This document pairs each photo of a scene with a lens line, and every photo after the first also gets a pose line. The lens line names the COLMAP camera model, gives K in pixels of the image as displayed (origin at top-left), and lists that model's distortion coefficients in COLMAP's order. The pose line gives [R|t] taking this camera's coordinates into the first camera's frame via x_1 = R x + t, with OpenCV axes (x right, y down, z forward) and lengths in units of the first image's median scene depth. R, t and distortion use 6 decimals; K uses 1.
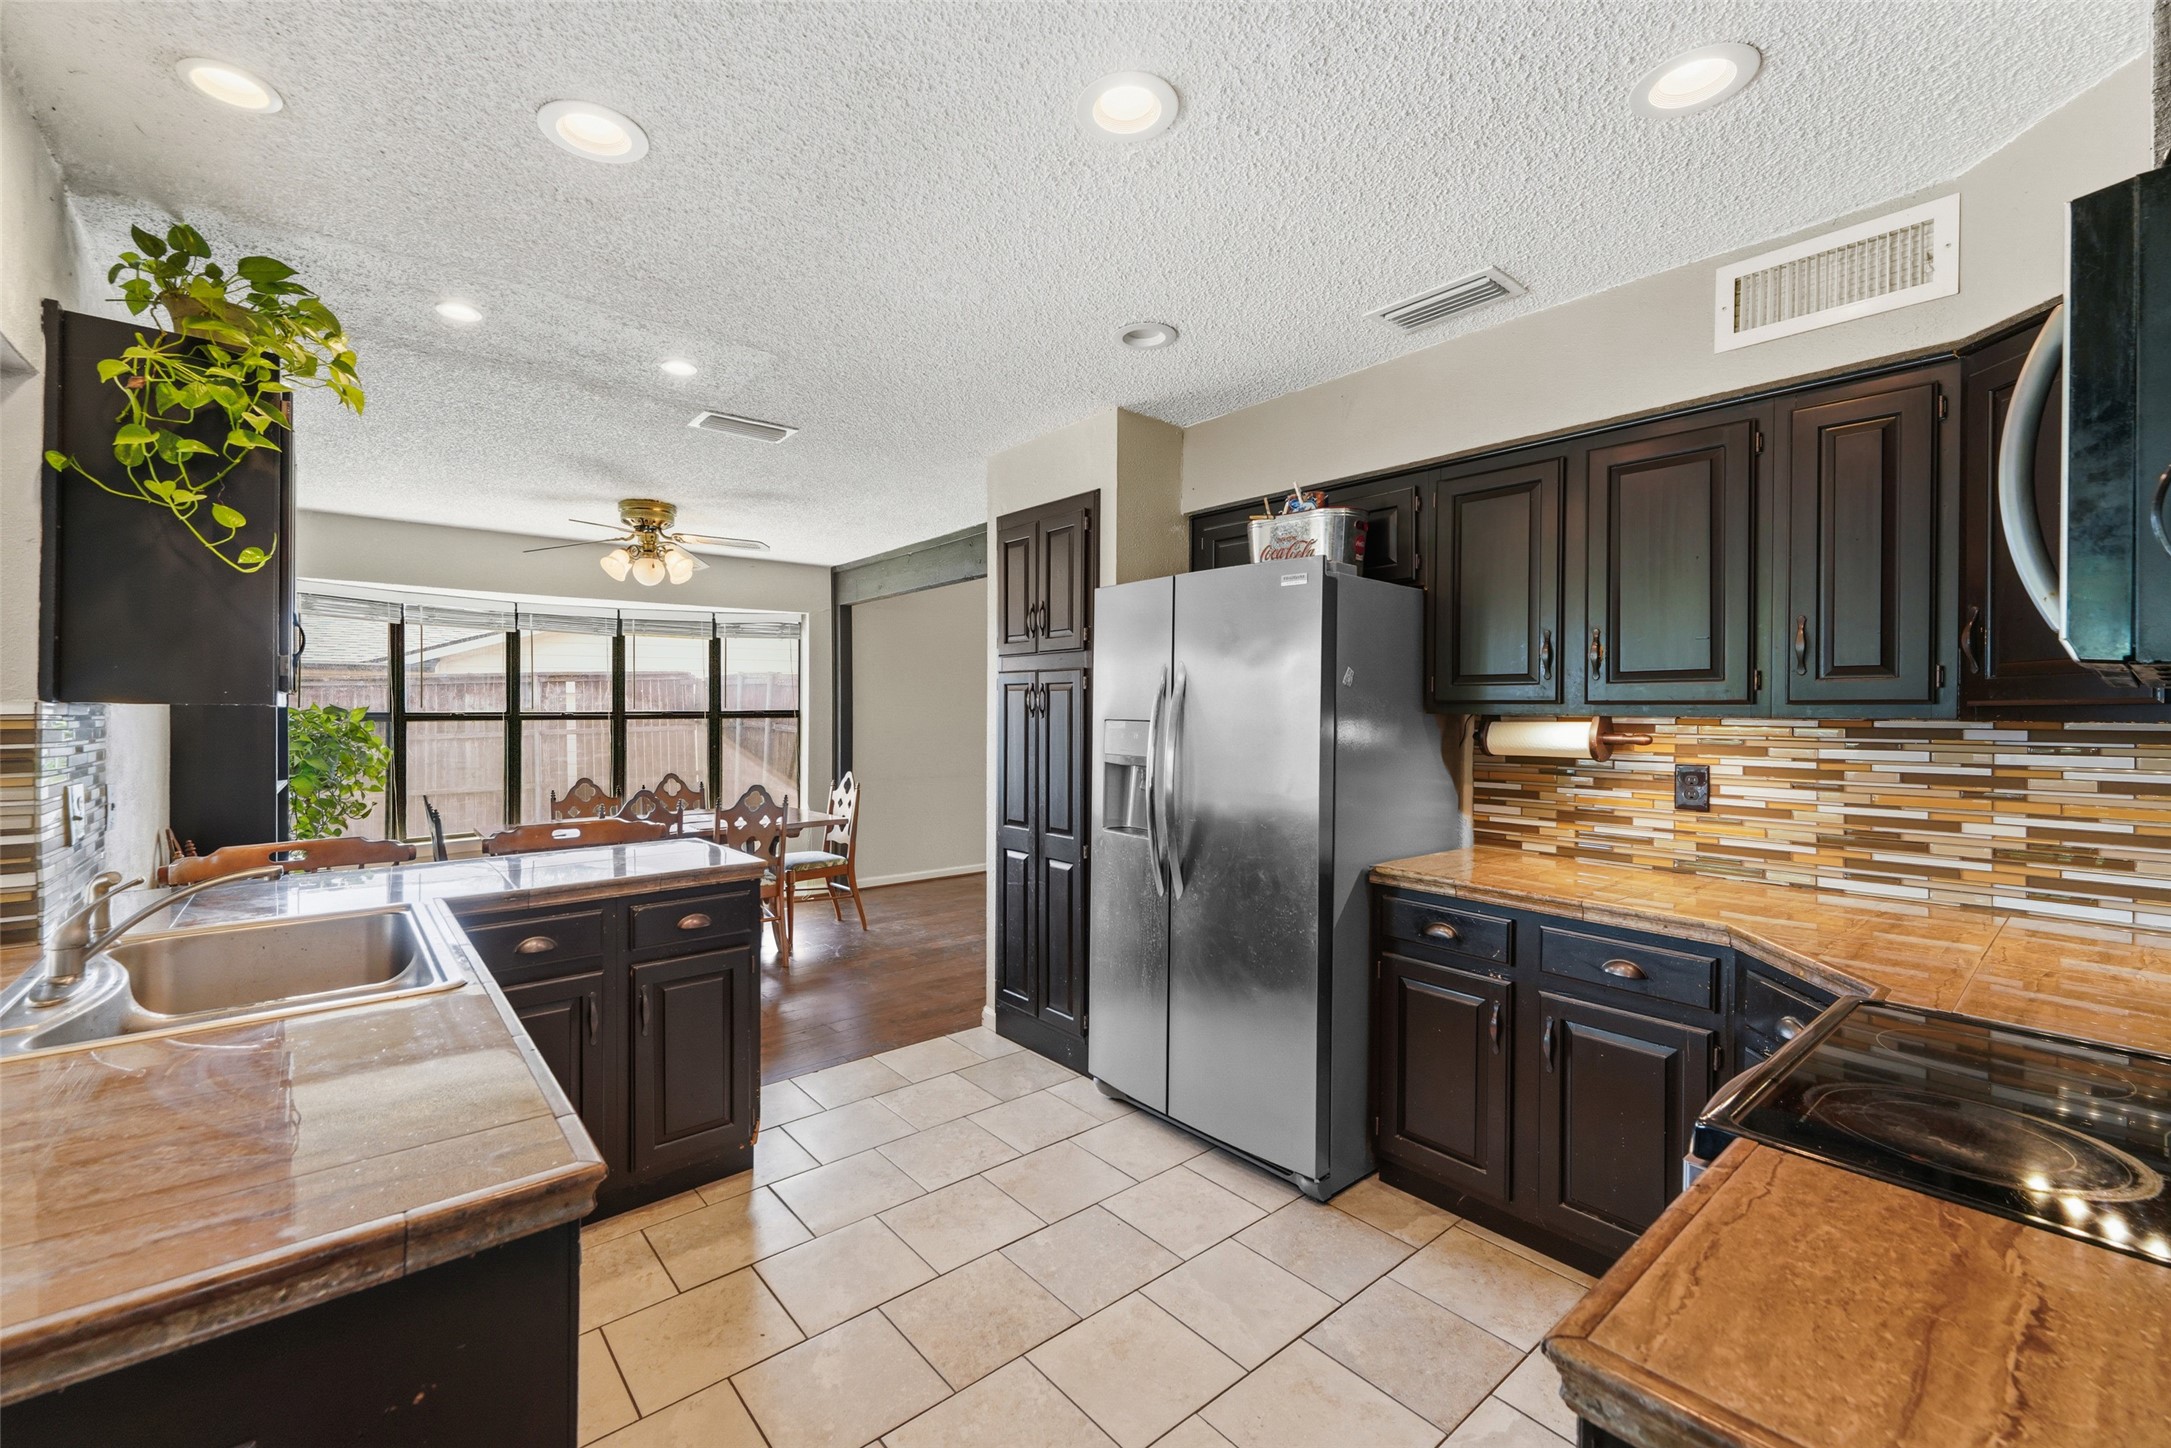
lens RADIAL K [[858.3, 0, 1069.1], [0, 858.3, 717.0], [0, 0, 1]] dist [0.004278, -0.001721]
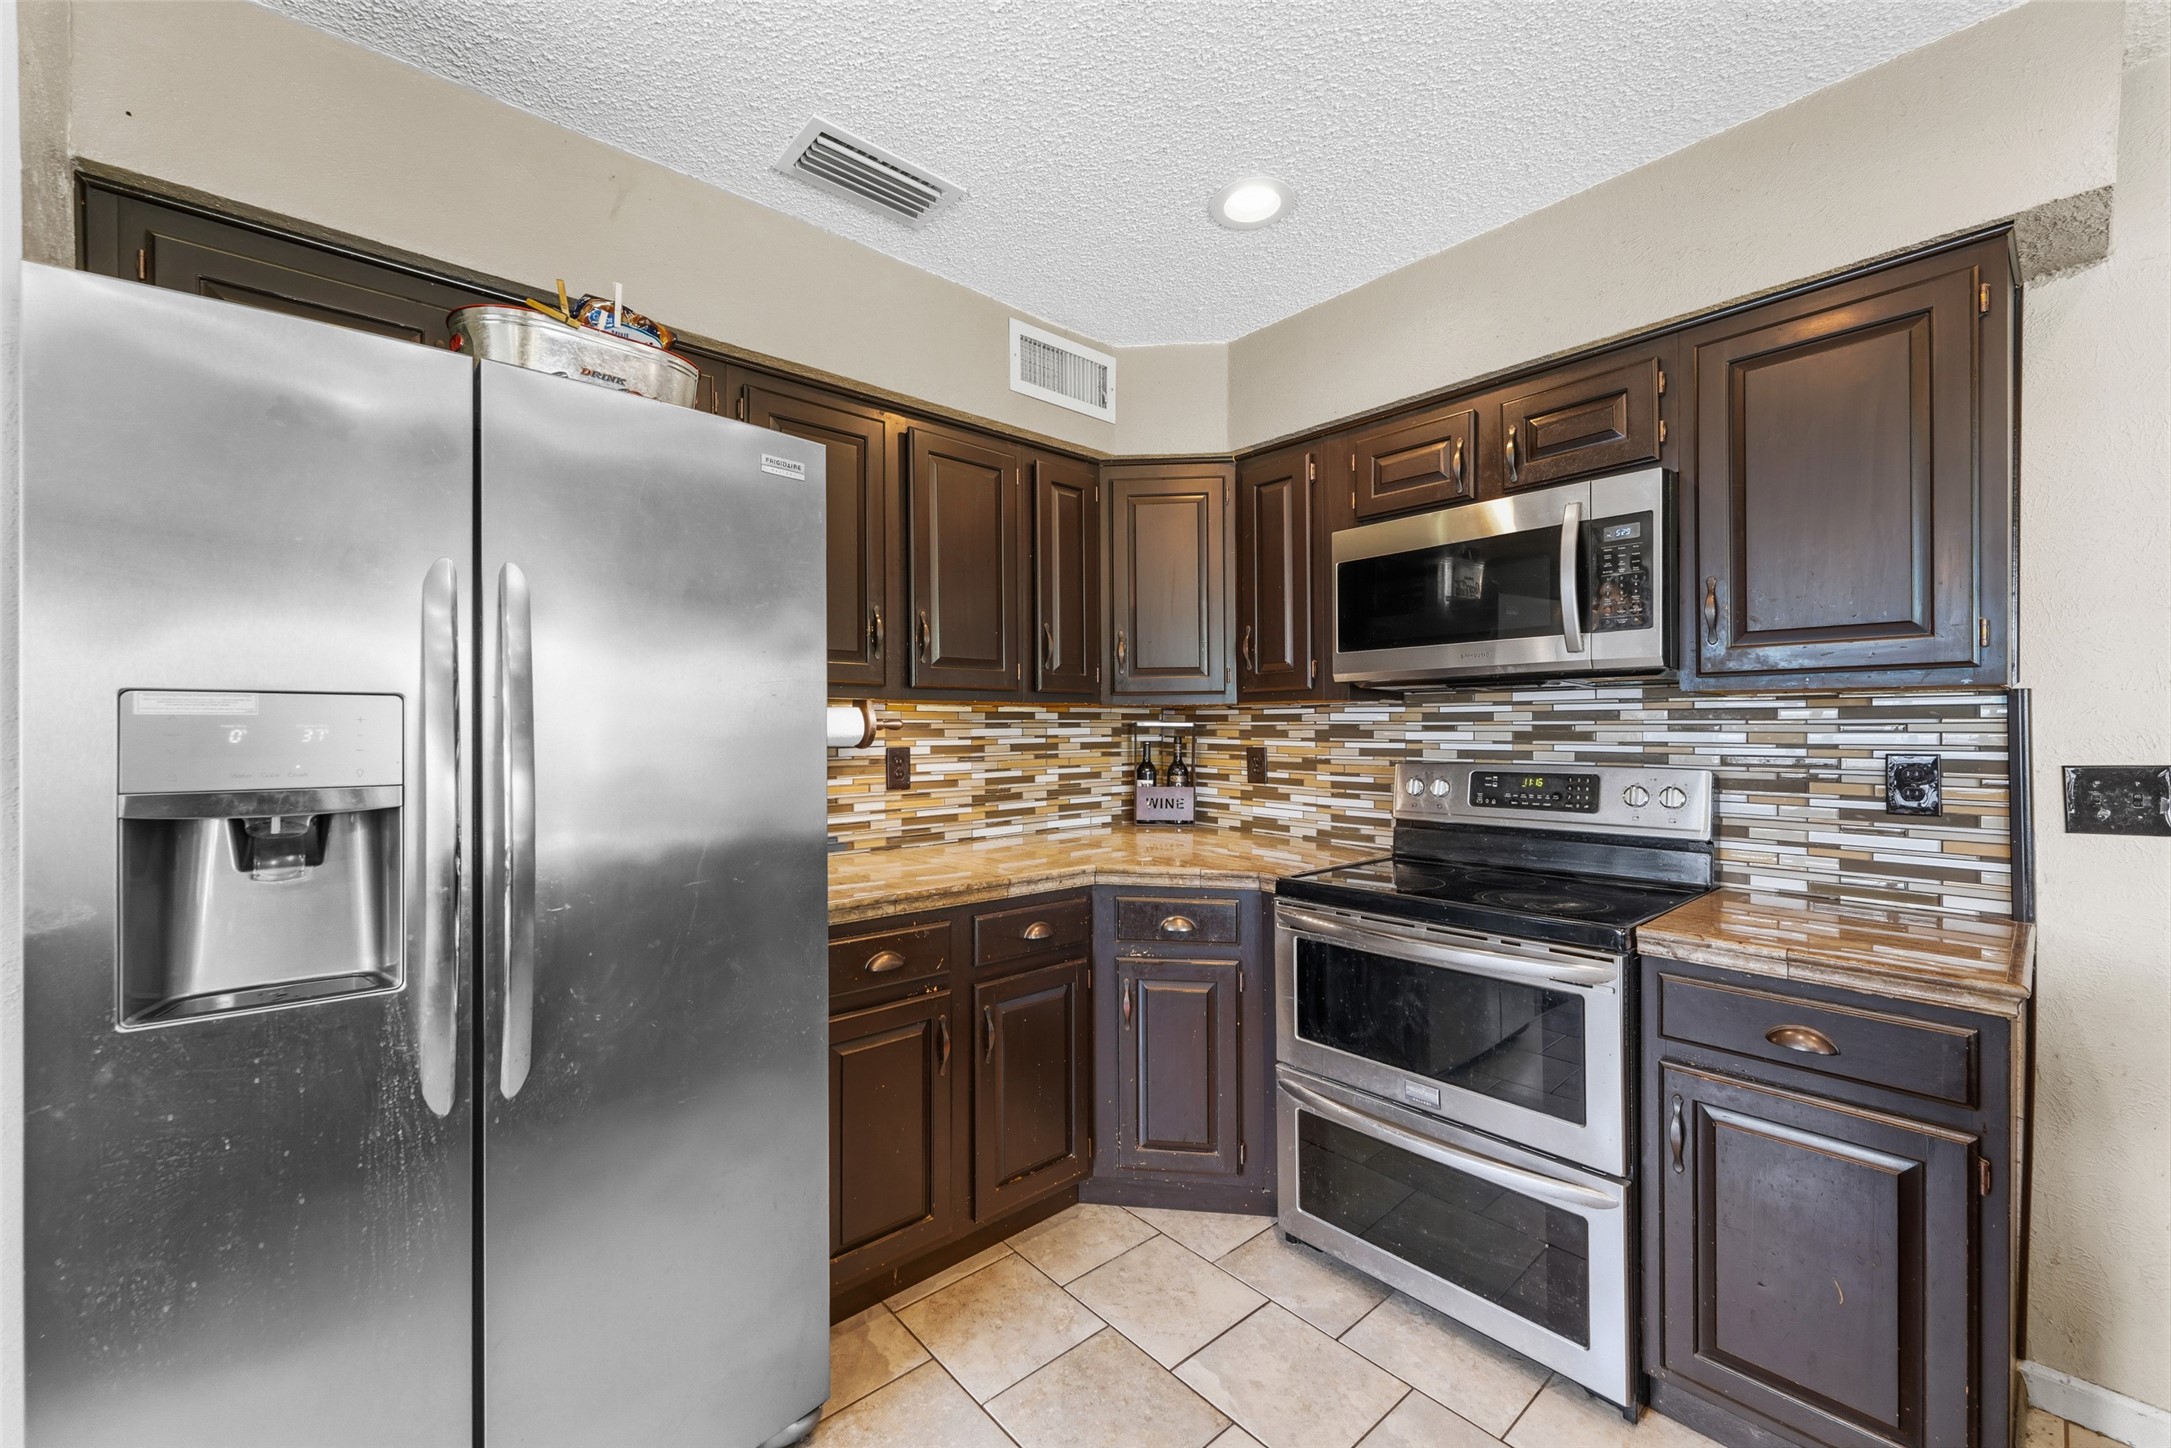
lens RADIAL K [[858.3, 0, 1066.9], [0, 858.3, 723.8], [0, 0, 1]] dist [0.004278, -0.001721]
pose [[-0.017607, -0.011764, 0.999776, -0.400584], [0.002024, 0.999928, 0.011801, 0.015828], [-0.999843, 0.002231, -0.017582, 0.906120]]
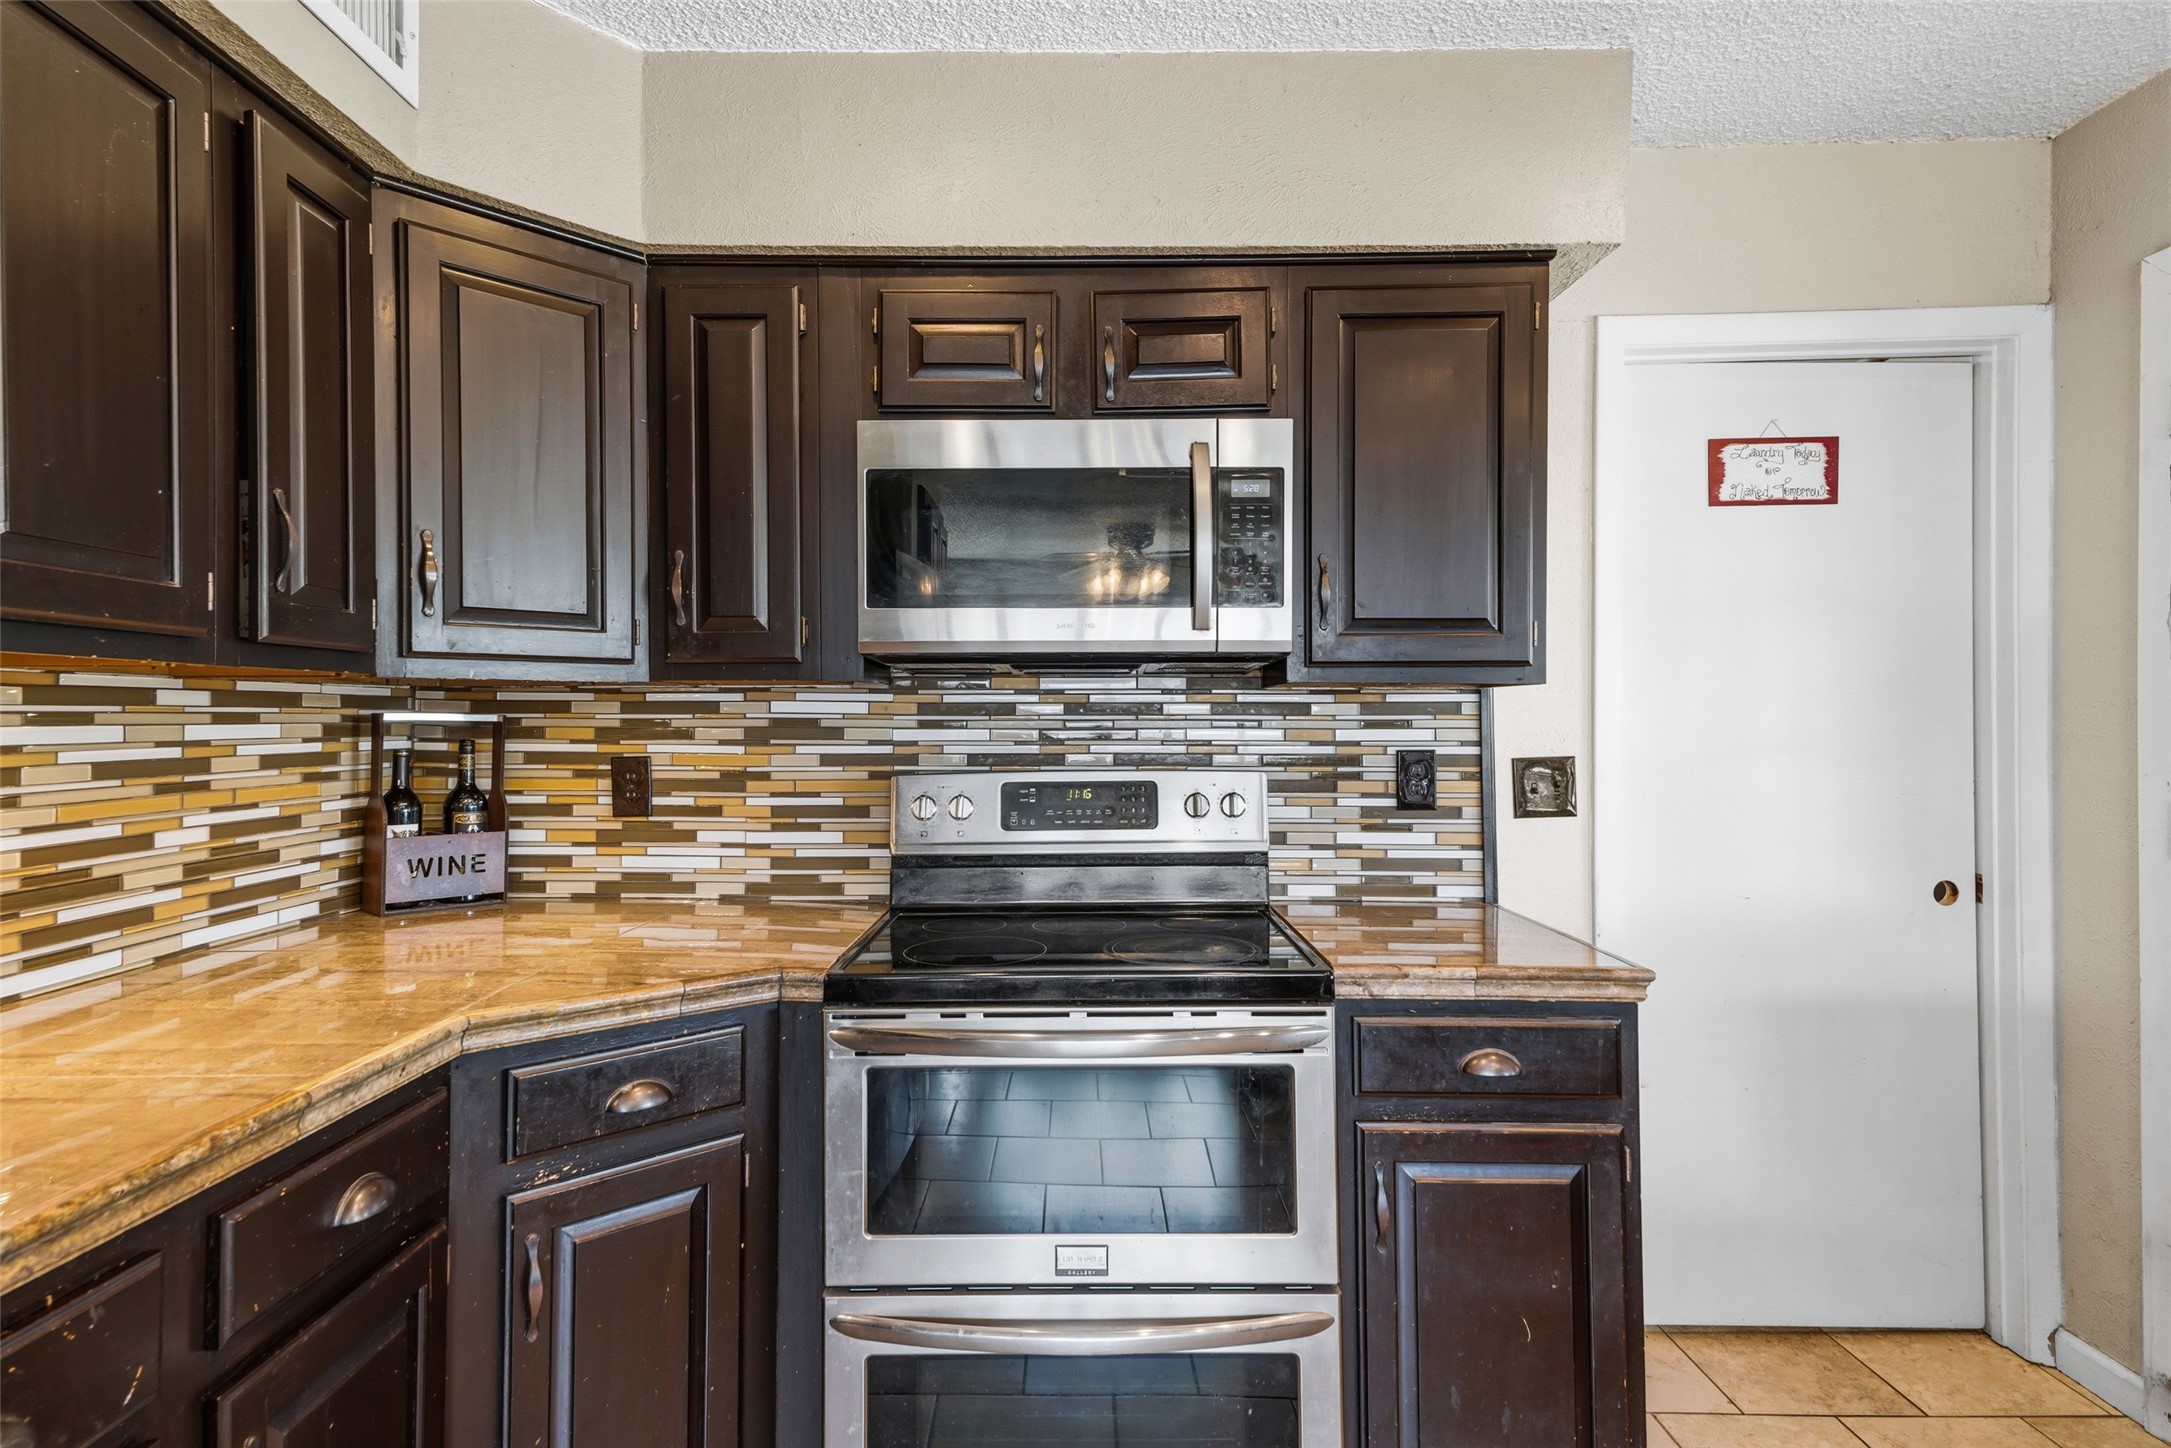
lens RADIAL K [[1118.6, 0, 1069.7], [0, 1118.6, 704.4], [0, 0, 1]] dist [0.038007, -0.004226]
pose [[-0.766994, -0.006670, 0.641620, -0.036886], [-0.011729, 0.999925, -0.003626, 0.019798], [-0.641547, -0.010307, -0.767014, 1.137001]]
